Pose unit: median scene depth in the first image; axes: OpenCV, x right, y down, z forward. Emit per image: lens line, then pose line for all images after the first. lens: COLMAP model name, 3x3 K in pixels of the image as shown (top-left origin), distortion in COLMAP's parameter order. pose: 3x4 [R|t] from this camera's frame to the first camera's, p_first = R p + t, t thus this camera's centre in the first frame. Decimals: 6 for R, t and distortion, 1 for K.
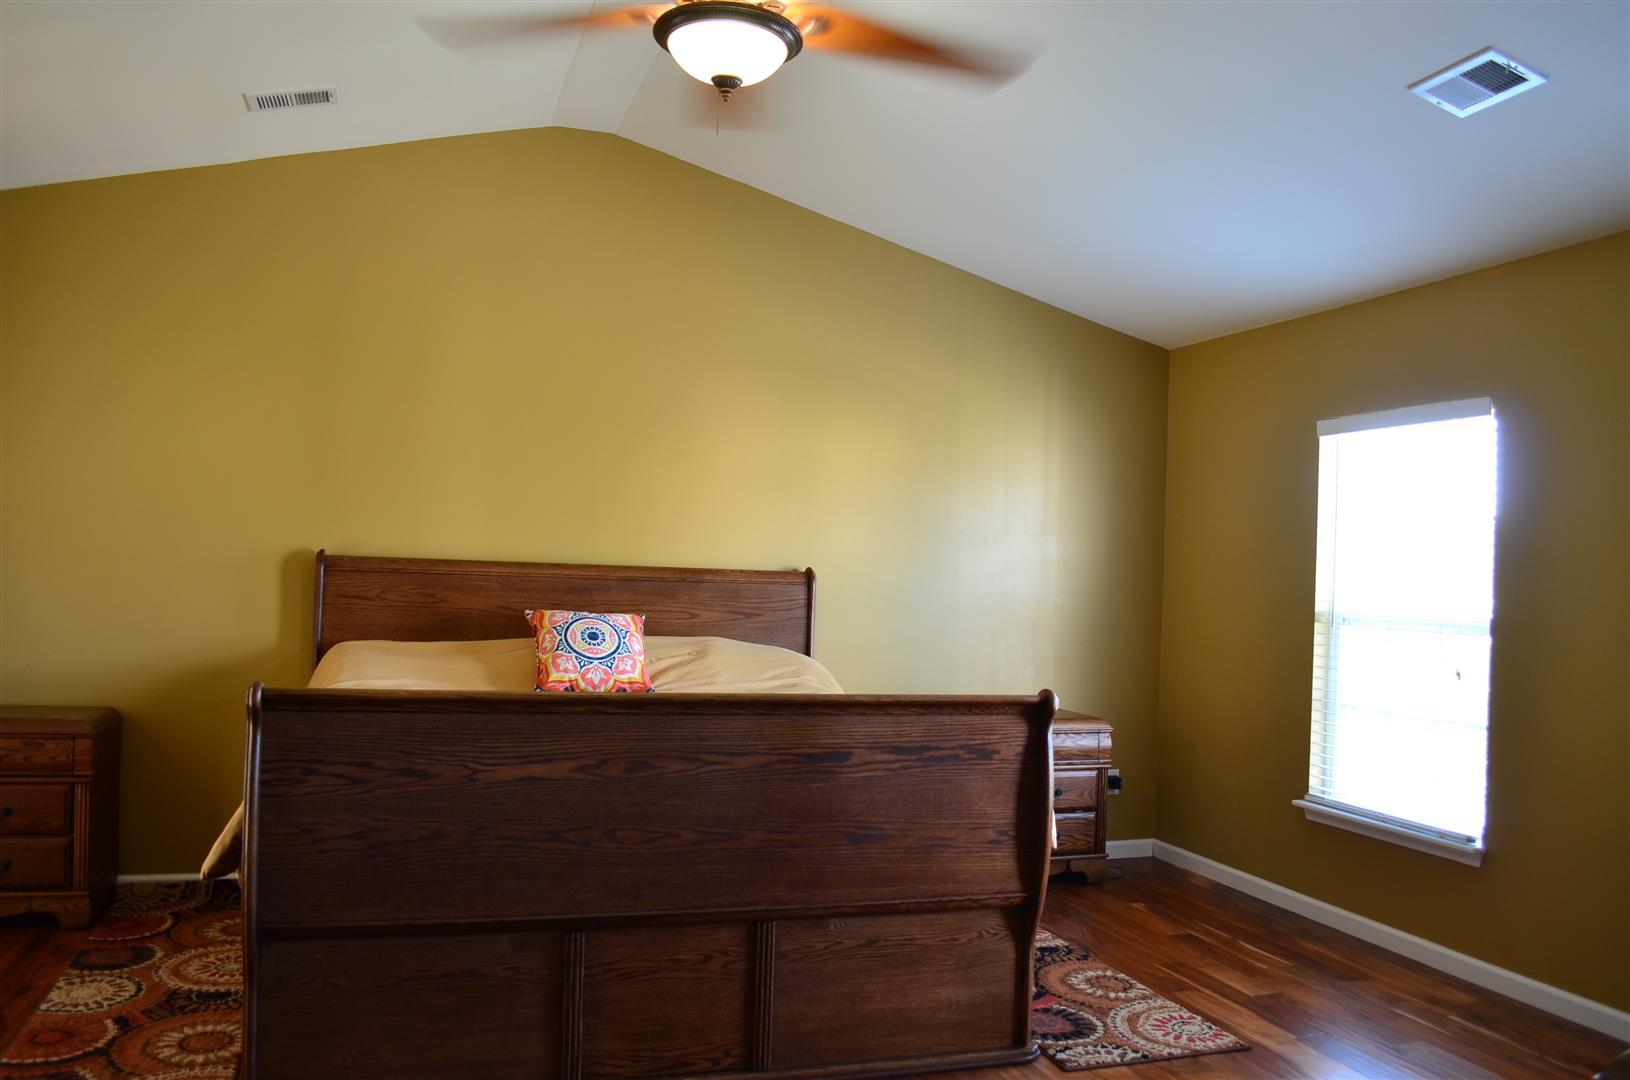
lens RADIAL K [[1285.1, 0, 838.7], [0, 1285.1, 540.6], [0, 0, 1]] dist [-0.074914, 0.008013]
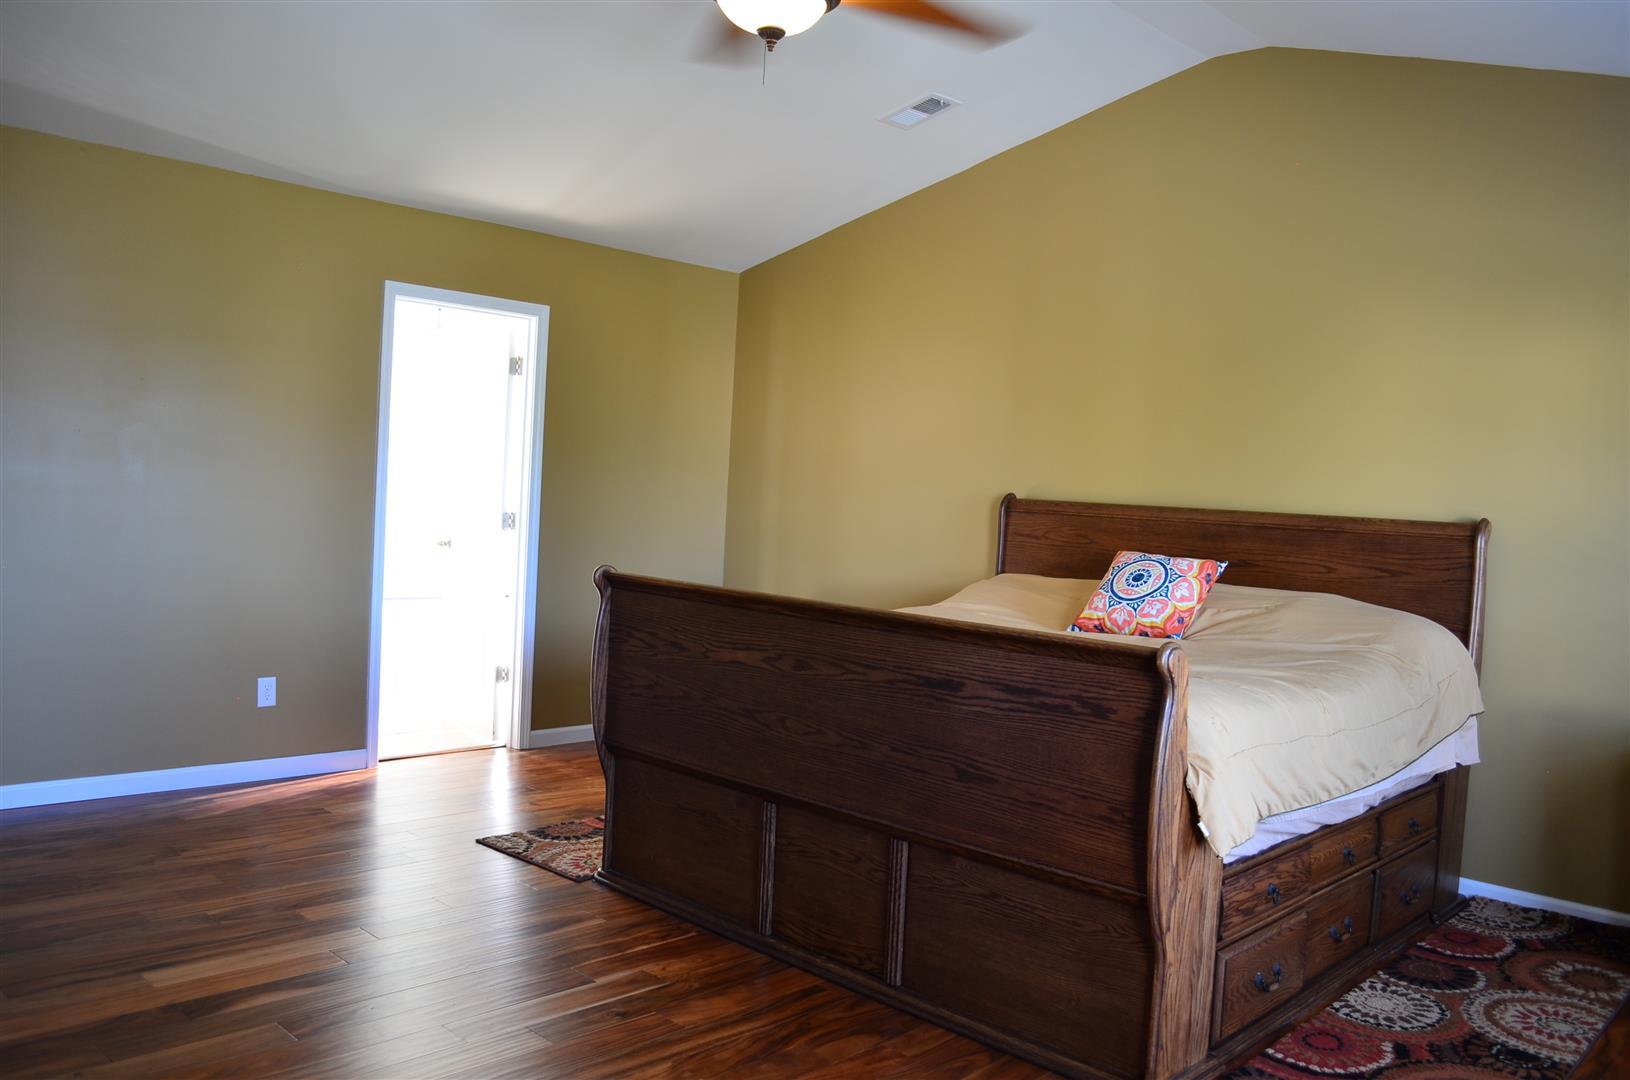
lens RADIAL K [[1285.1, 0, 838.7], [0, 1285.1, 540.6], [0, 0, 1]] dist [-0.074914, 0.008013]
pose [[0.474500, 0.024570, -0.879913, 0.769364], [-0.016670, 0.999682, 0.018925, 0.043465], [0.880098, 0.005689, 0.474758, 0.460464]]
